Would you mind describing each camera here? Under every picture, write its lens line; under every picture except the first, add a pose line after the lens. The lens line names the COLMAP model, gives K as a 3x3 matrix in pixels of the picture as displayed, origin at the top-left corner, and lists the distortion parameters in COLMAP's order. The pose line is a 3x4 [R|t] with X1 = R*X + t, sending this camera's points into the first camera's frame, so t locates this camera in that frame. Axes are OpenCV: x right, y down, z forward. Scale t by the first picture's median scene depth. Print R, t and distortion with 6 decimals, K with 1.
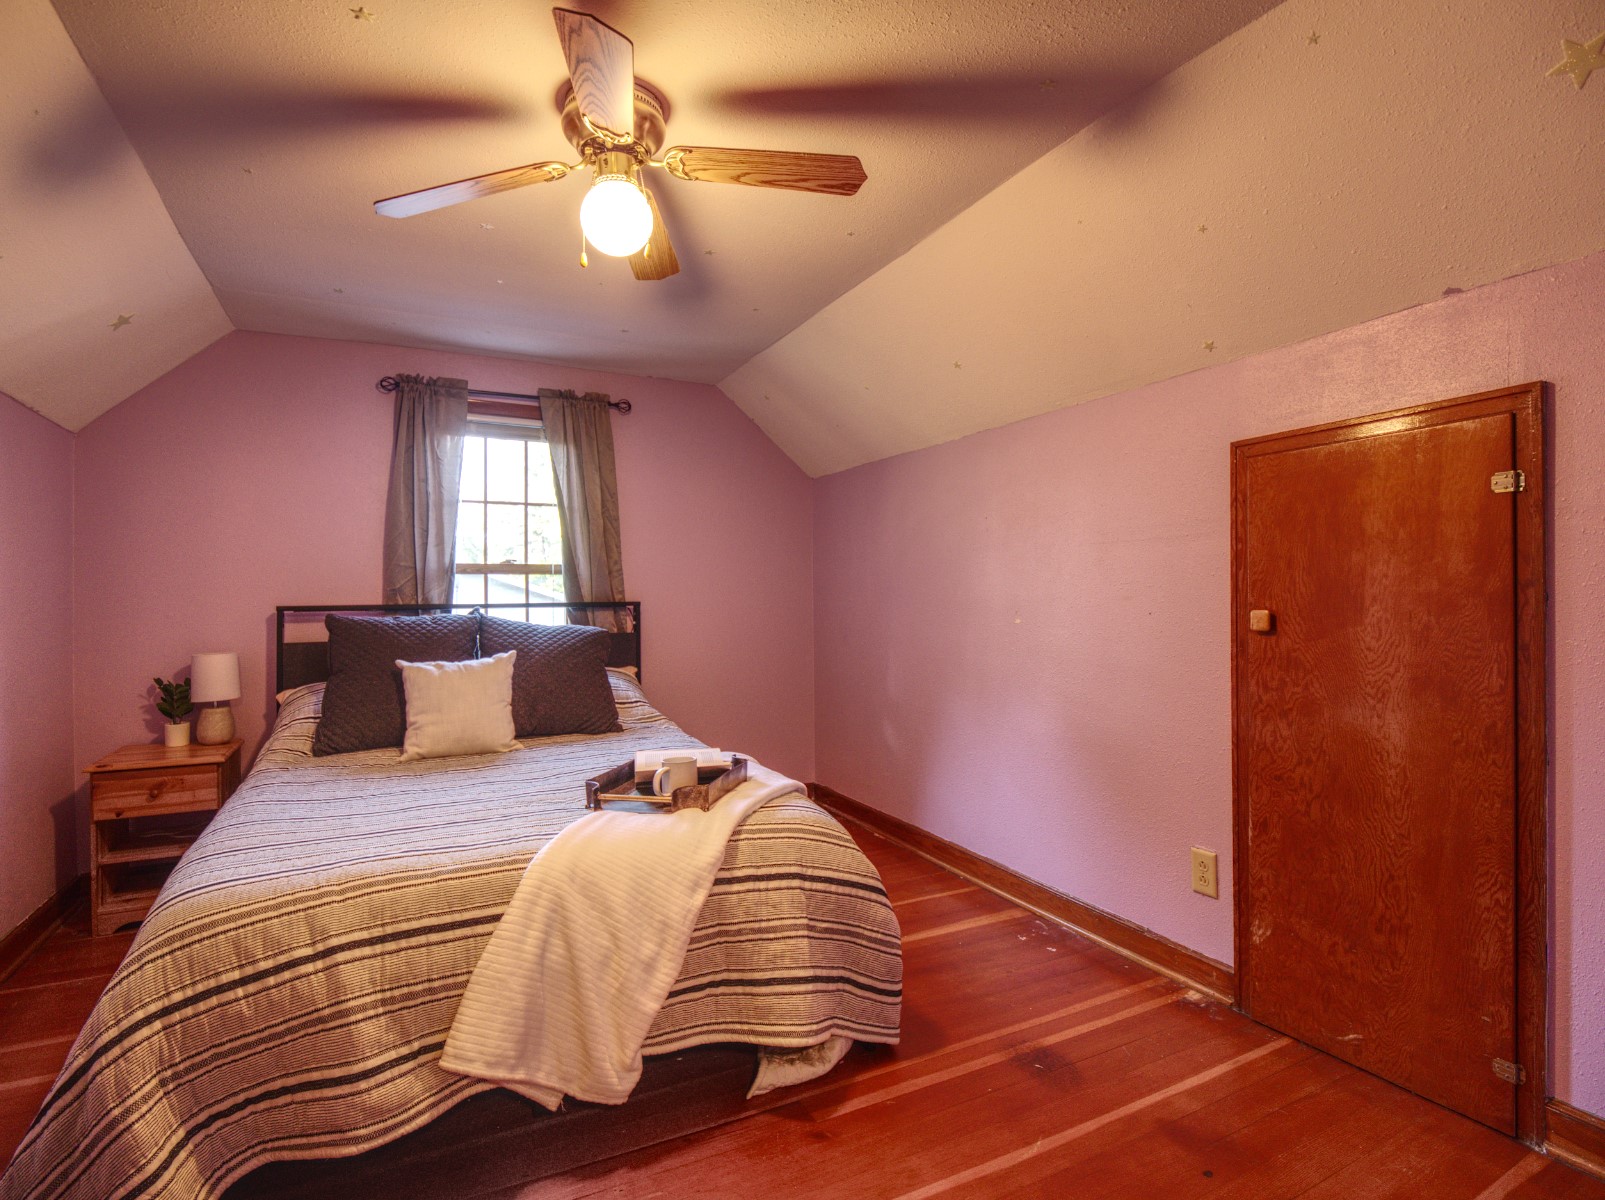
lens RADIAL K [[779.9, 0, 791.4], [0, 779.9, 597.2], [0, 0, 1]] dist [-0.011980, -0.009934]
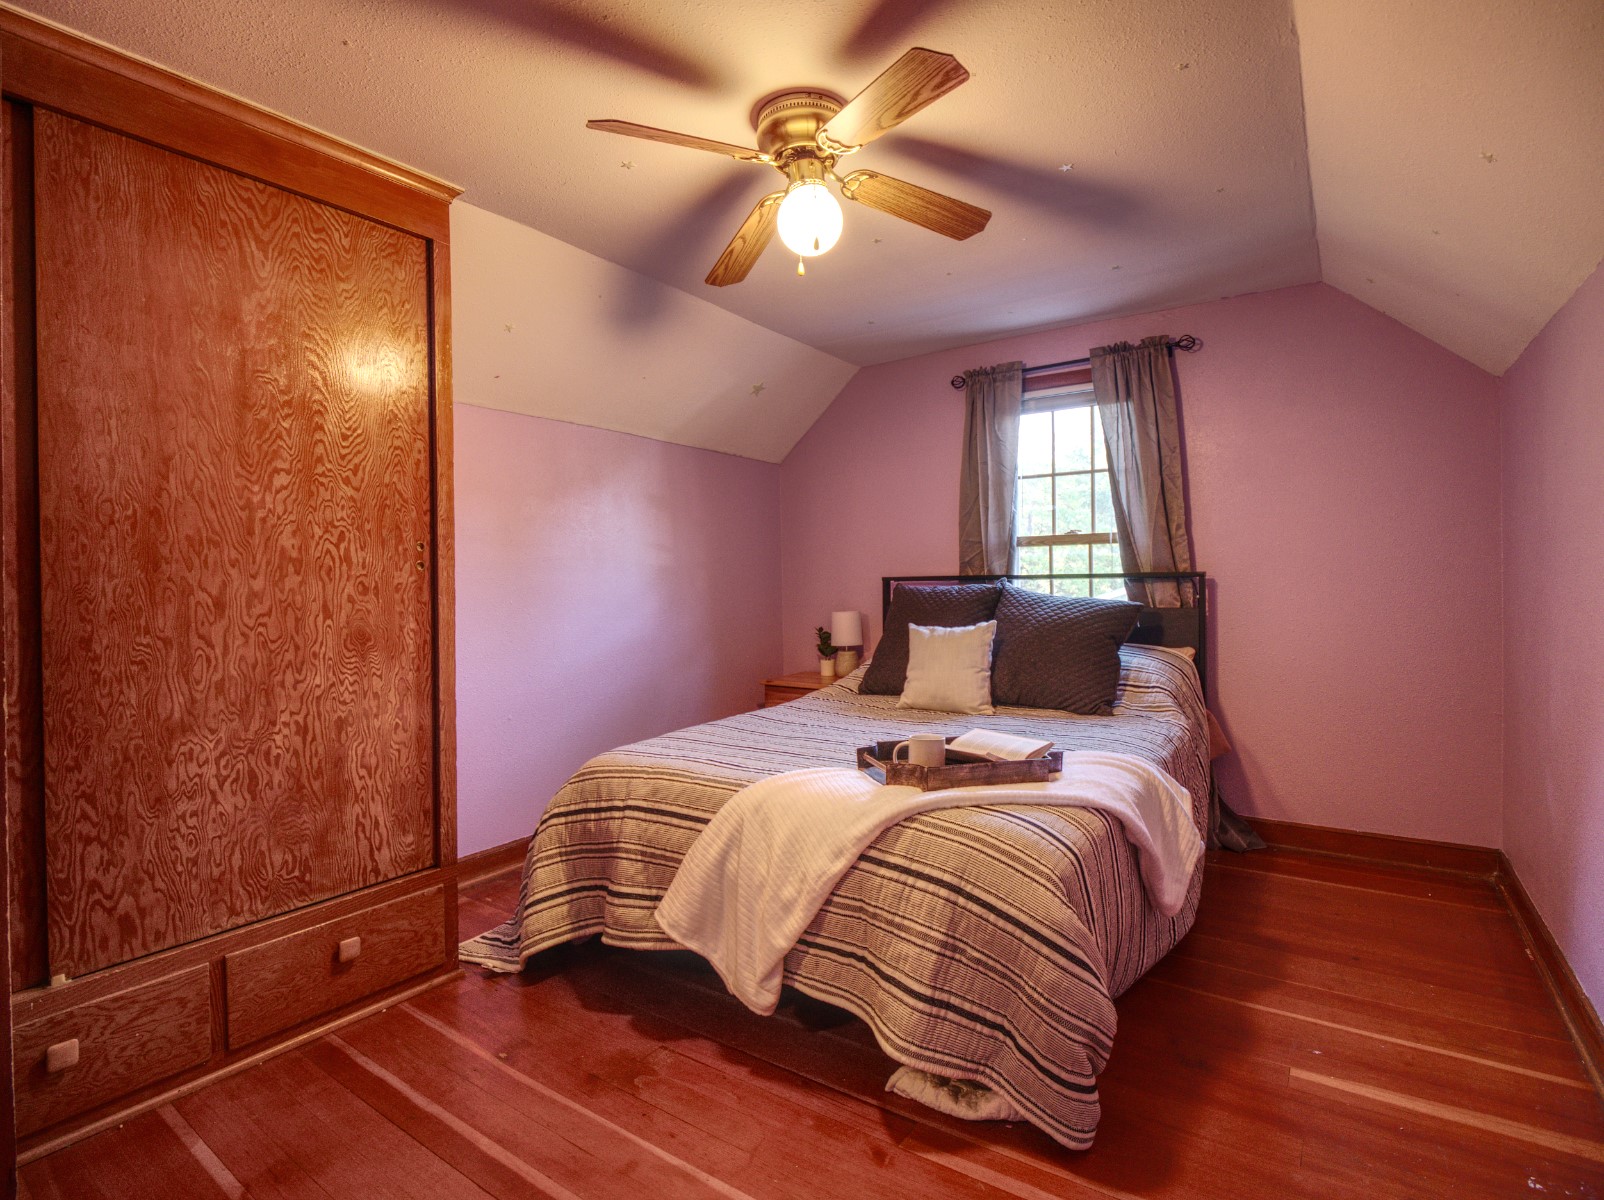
lens RADIAL K [[779.4, 0, 784.9], [0, 779.4, 586.6], [0, 0, 1]] dist [-0.011980, -0.009934]
pose [[0.505239, 0.016424, -0.862823, 0.667642], [0.008208, 0.999682, 0.023836, -0.005393], [0.862940, -0.019125, 0.504944, 0.394867]]
